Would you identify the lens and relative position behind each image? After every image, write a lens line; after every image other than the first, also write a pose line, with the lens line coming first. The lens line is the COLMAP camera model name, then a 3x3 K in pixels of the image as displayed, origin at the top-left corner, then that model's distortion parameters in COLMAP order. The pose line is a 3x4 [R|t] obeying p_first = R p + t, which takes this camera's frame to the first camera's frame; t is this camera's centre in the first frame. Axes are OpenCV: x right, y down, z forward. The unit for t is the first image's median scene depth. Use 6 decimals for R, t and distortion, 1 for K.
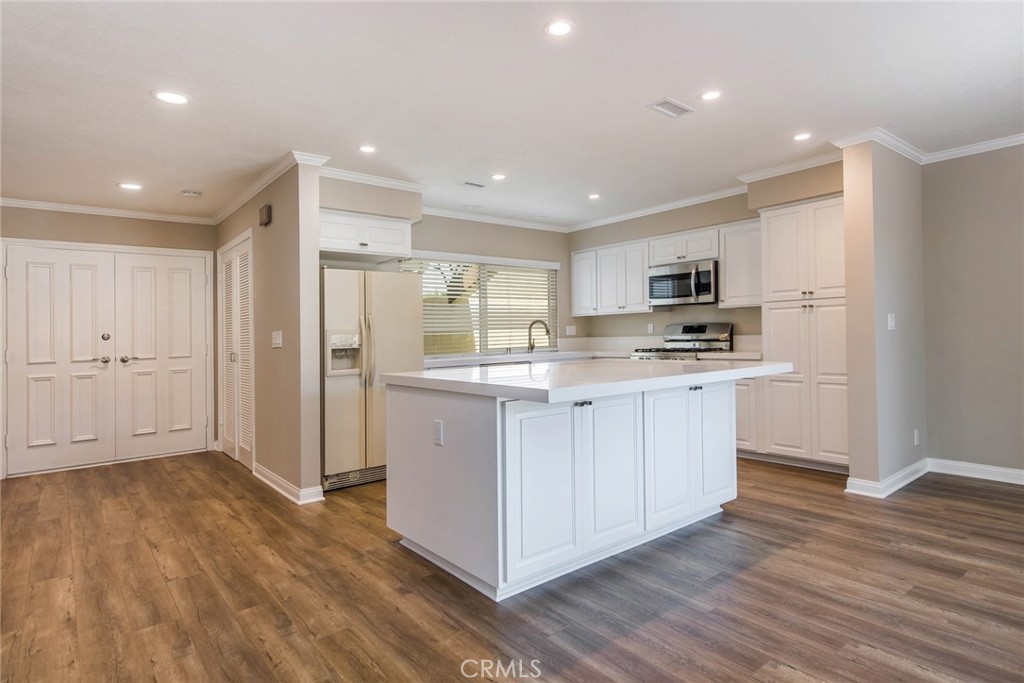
lens RADIAL K [[528.2, 0, 516.8], [0, 528.2, 343.0], [0, 0, 1]] dist [0.033024, -0.003844]
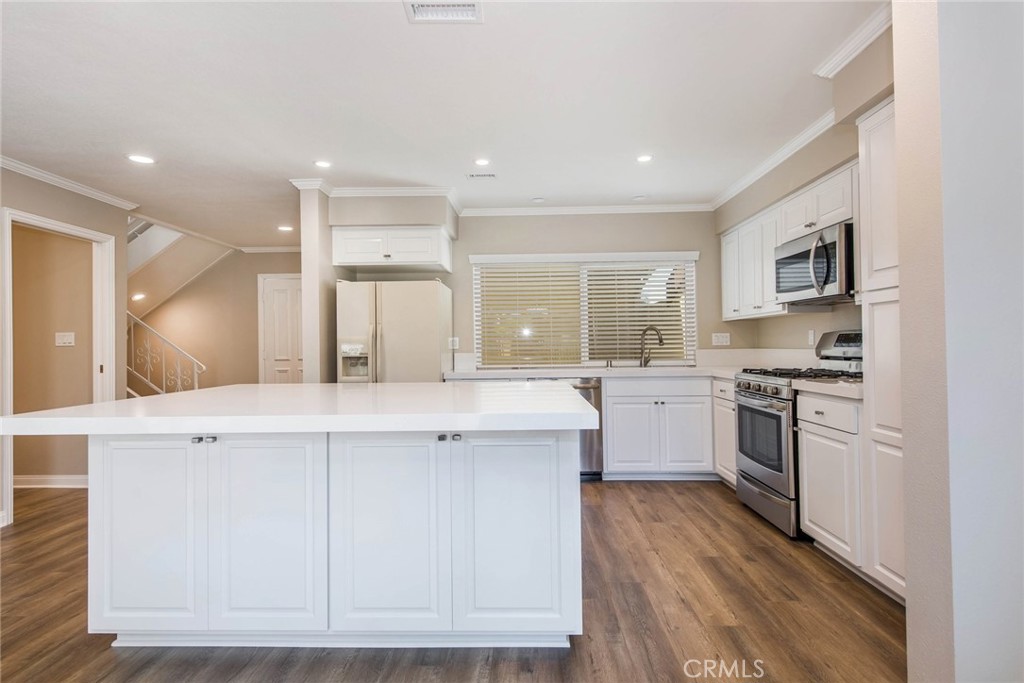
lens RADIAL K [[528.2, 0, 523.3], [0, 528.2, 337.5], [0, 0, 1]] dist [0.033024, -0.003844]
pose [[0.757798, 0.008289, -0.652436, 0.544335], [-0.018157, 0.999800, -0.008387, -0.021780], [0.652236, 0.018202, 0.757797, 0.373912]]
